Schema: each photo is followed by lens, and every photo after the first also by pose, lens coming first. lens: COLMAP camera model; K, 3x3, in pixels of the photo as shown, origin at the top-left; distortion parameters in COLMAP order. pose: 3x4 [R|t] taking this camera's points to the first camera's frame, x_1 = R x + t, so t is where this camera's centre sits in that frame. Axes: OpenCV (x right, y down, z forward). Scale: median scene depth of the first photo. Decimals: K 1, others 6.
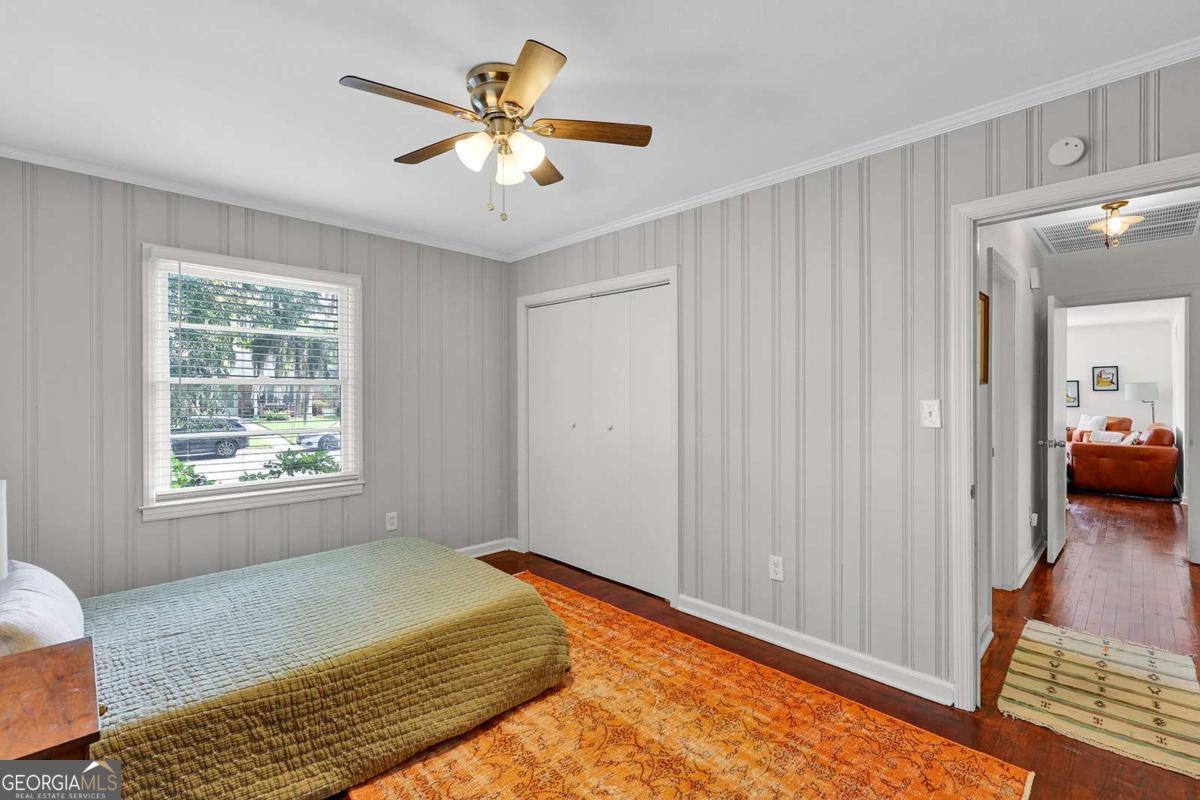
lens RADIAL K [[535.1, 0, 600.0], [0, 535.1, 400.0], [0, 0, 1]] dist [-0.001540, -0.000197]
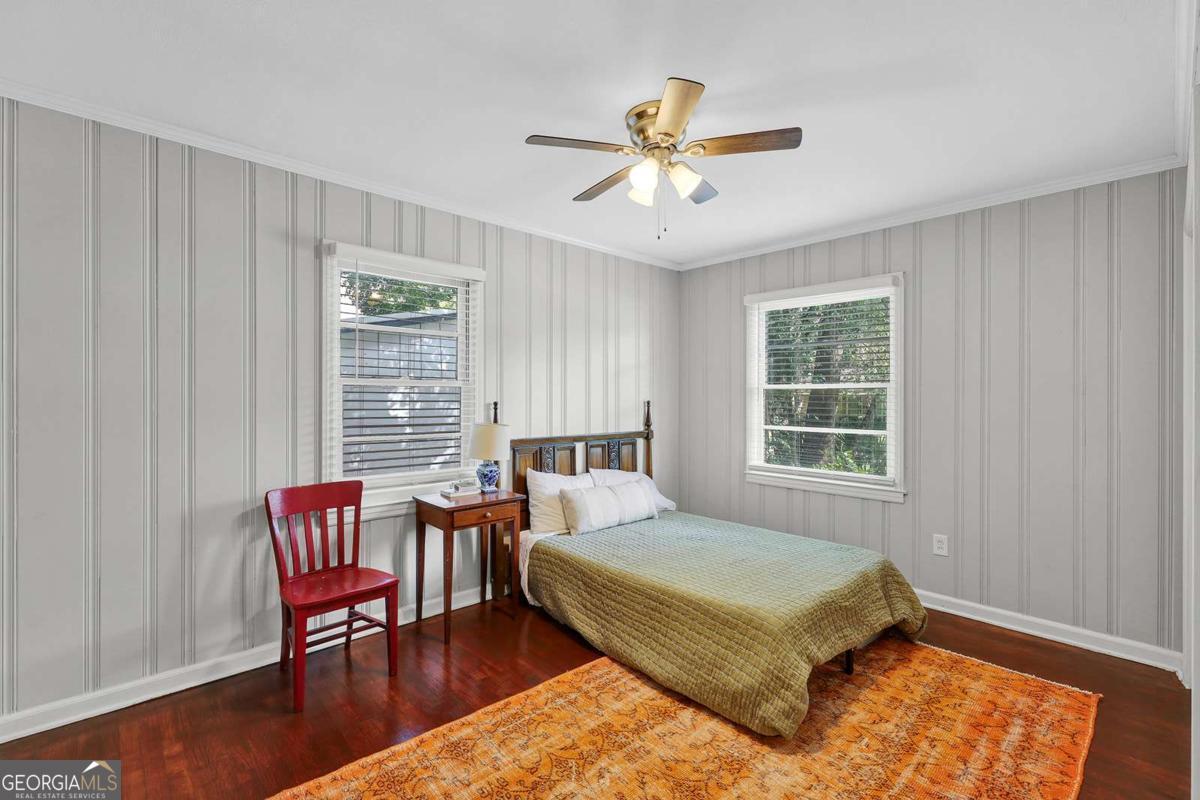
lens RADIAL K [[535.1, 0, 600.0], [0, 535.1, 400.0], [0, 0, 1]] dist [-0.001540, -0.000197]
pose [[-0.031957, 0.008234, -0.999455, 0.789418], [-0.016869, 0.999819, 0.008777, -0.007896], [0.999347, 0.017141, -0.031812, 0.767825]]
